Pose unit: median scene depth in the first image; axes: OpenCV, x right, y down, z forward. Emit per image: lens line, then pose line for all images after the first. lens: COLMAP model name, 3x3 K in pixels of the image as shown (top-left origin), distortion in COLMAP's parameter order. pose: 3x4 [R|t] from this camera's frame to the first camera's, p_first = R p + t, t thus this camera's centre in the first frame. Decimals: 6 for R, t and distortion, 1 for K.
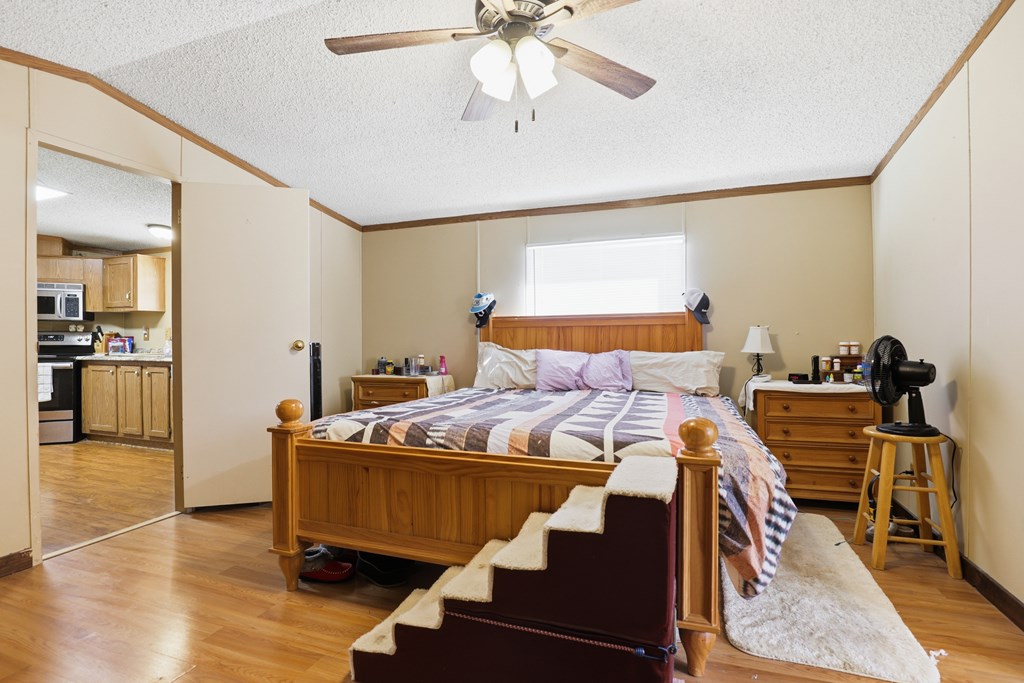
lens RADIAL K [[472.0, 0, 515.4], [0, 472.0, 341.9], [0, 0, 1]] dist [-0.037215, 0.001177]
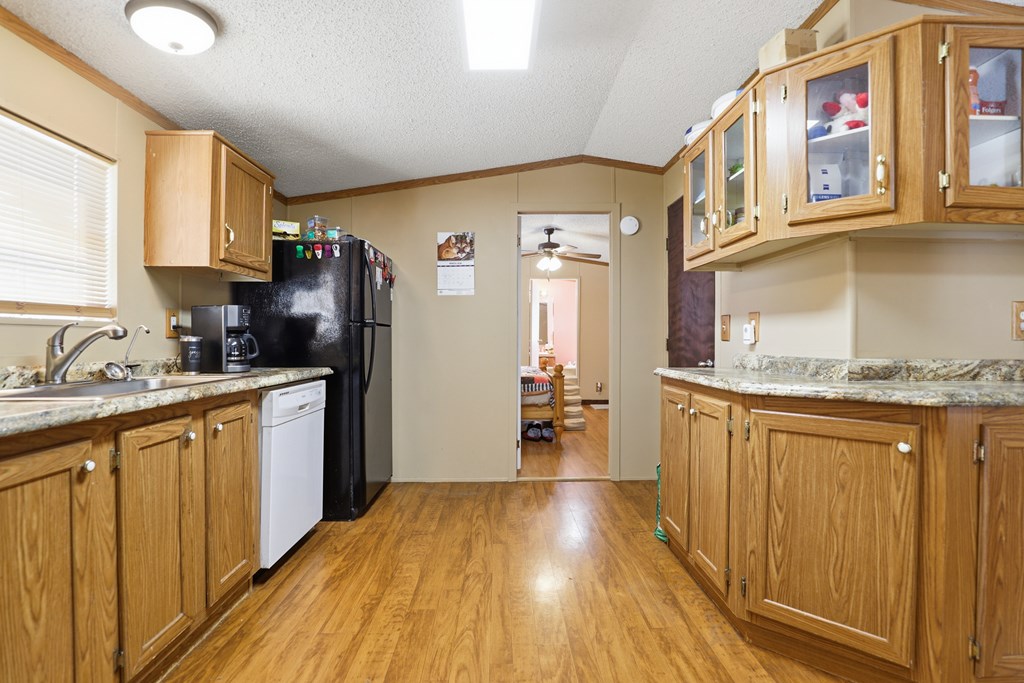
lens RADIAL K [[472.0, 0, 511.7], [0, 472.0, 343.2], [0, 0, 1]] dist [-0.037215, 0.001177]
pose [[-0.344990, 0.003095, 0.938601, -1.686096], [0.002038, 0.999995, -0.002549, 0.004841], [-0.938604, 0.001034, -0.344994, 1.268376]]
